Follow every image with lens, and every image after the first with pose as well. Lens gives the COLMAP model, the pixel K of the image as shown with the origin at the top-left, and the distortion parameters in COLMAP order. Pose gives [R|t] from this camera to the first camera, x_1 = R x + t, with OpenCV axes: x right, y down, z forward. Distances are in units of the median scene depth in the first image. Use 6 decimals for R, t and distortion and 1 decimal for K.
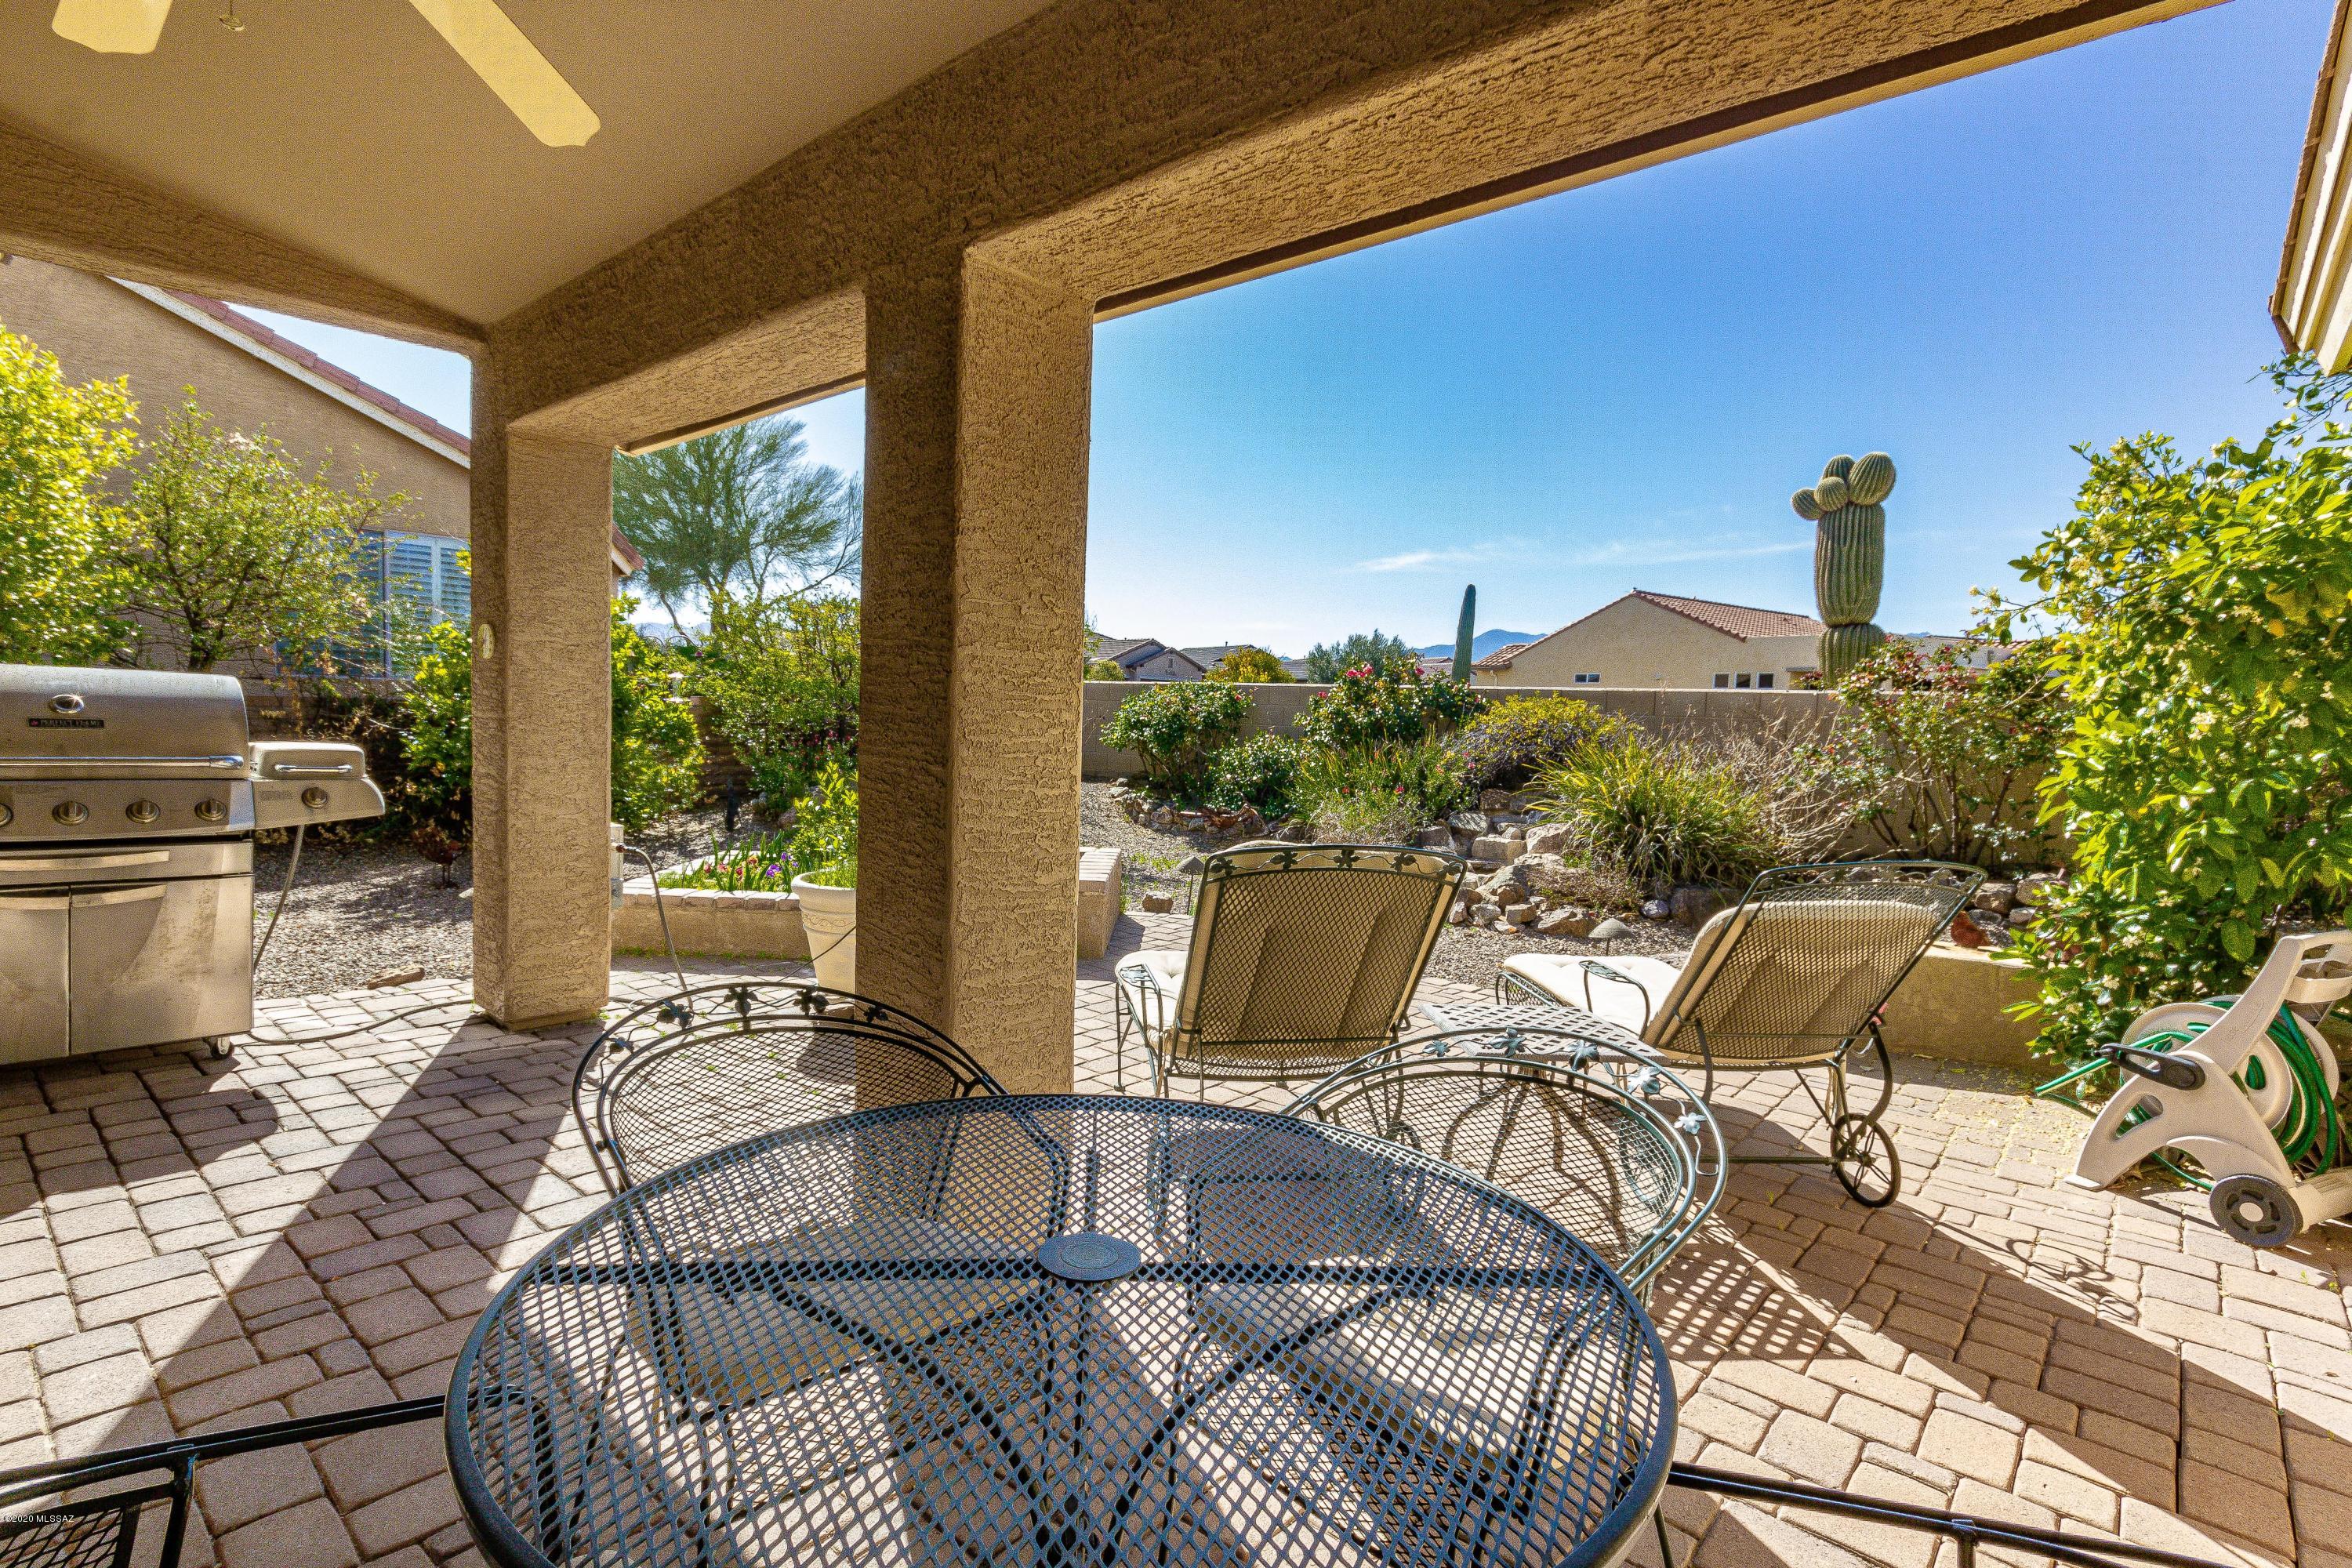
lens RADIAL K [[1147.3, 0, 1183.7], [0, 1147.3, 776.6], [0, 0, 1]] dist [0.001745, -0.000231]
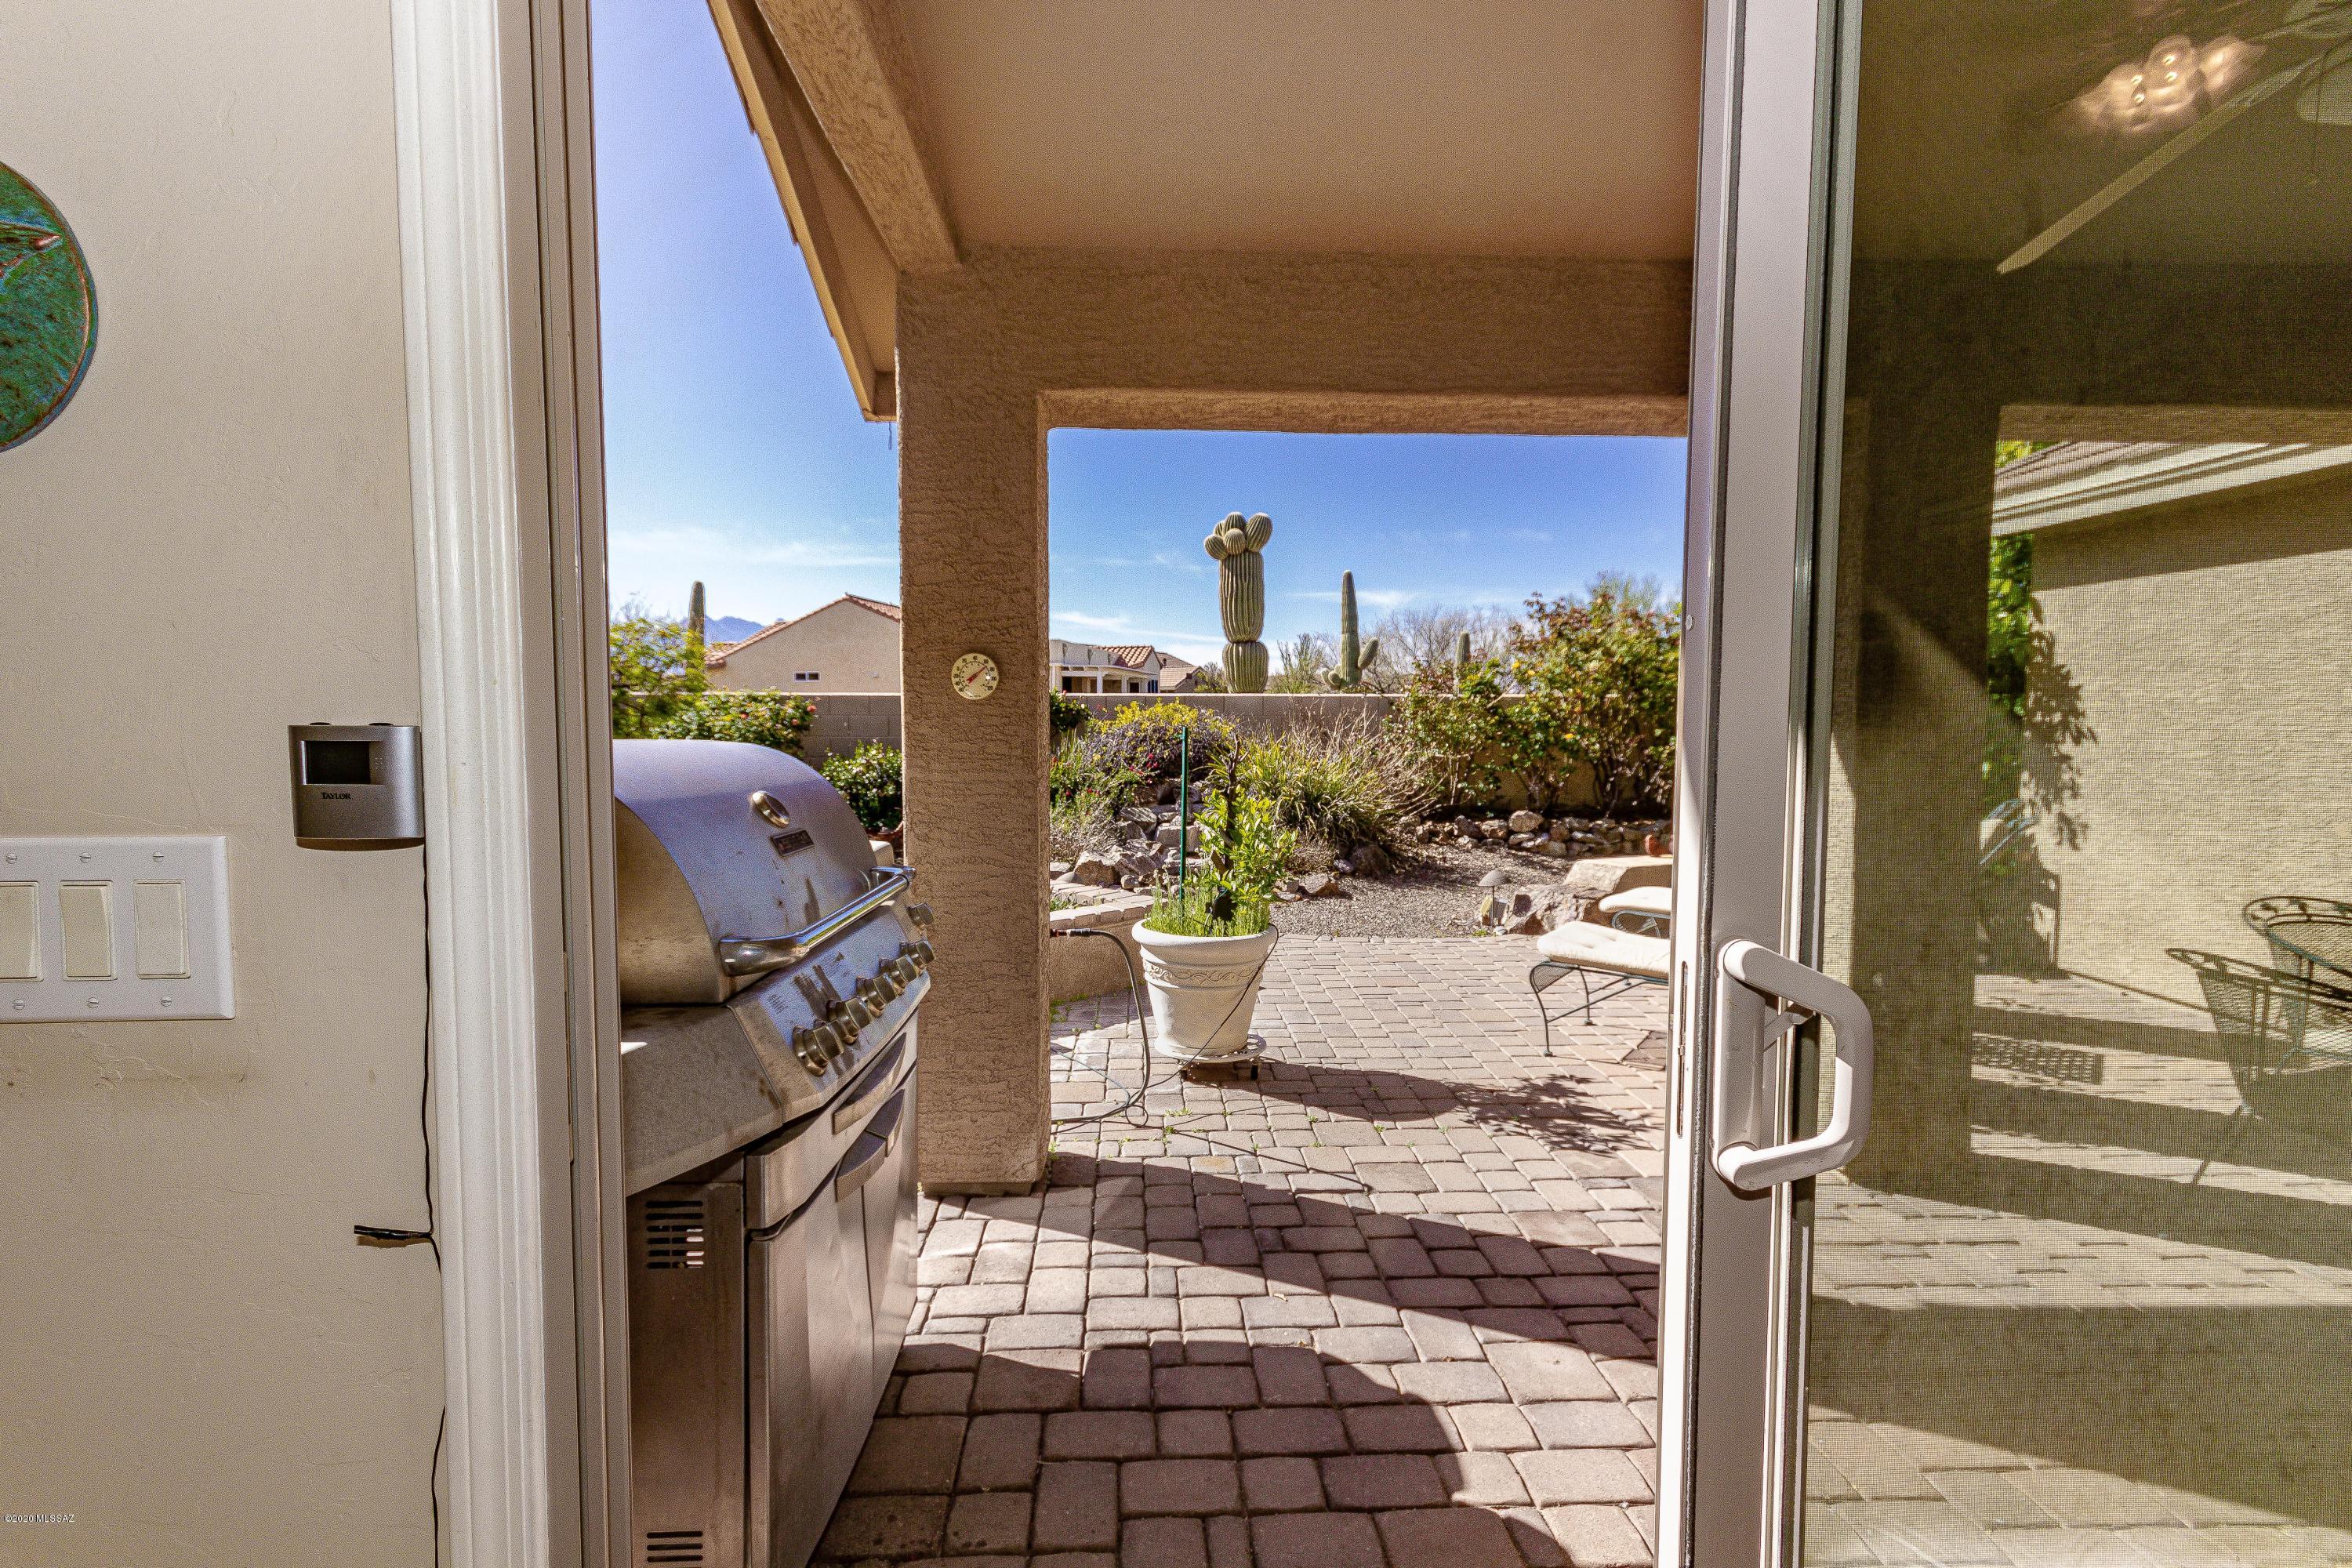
lens RADIAL K [[1082.4, 0, 1176.0], [0, 1082.4, 784.0], [0, 0, 1]] dist [-0.000797, 0.000346]
pose [[0.727641, -0.075362, 0.681805, -0.355454], [0.064088, 0.997068, 0.041814, -0.026032], [-0.682957, 0.013270, 0.730338, 0.146066]]
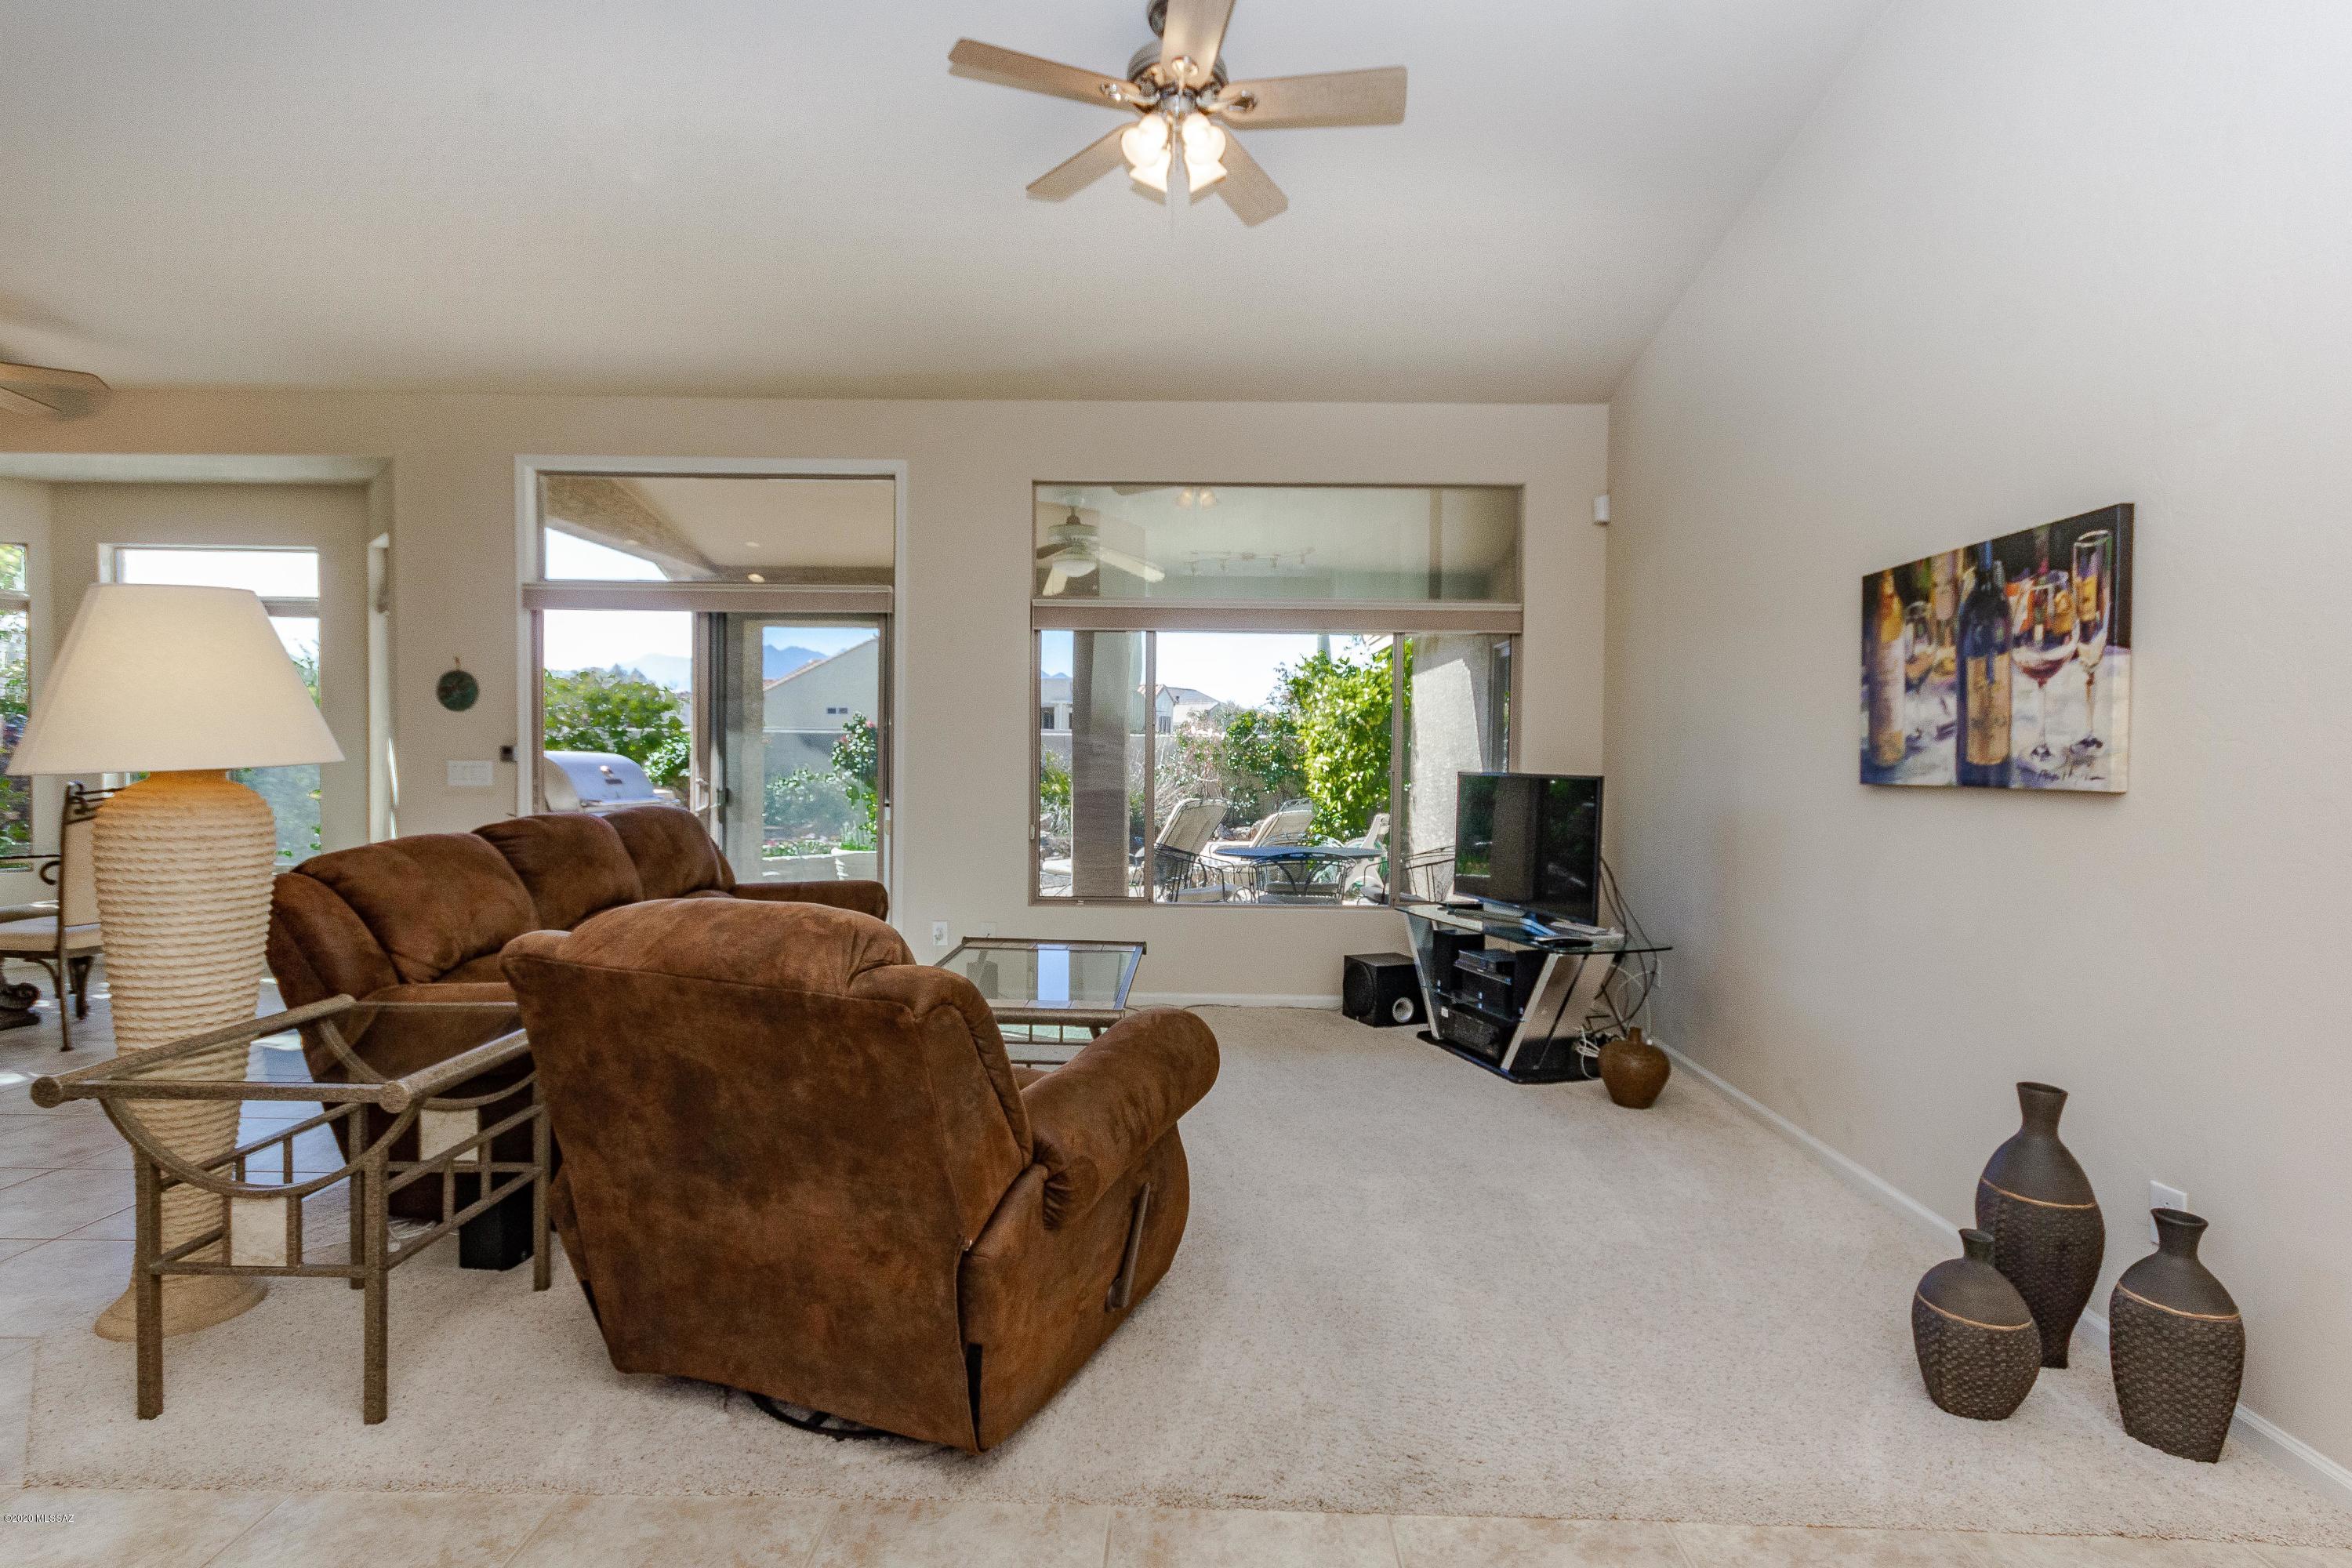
lens RADIAL K [[1132.1, 0, 1183.2], [0, 1132.1, 784.0], [0, 0, 1]] dist [0.013358, 0.000065]
pose [[0.765788, -0.042593, 0.641681, -0.436649], [0.051881, 0.998644, 0.004372, -0.001551], [-0.640996, 0.029943, 0.766960, -0.322967]]
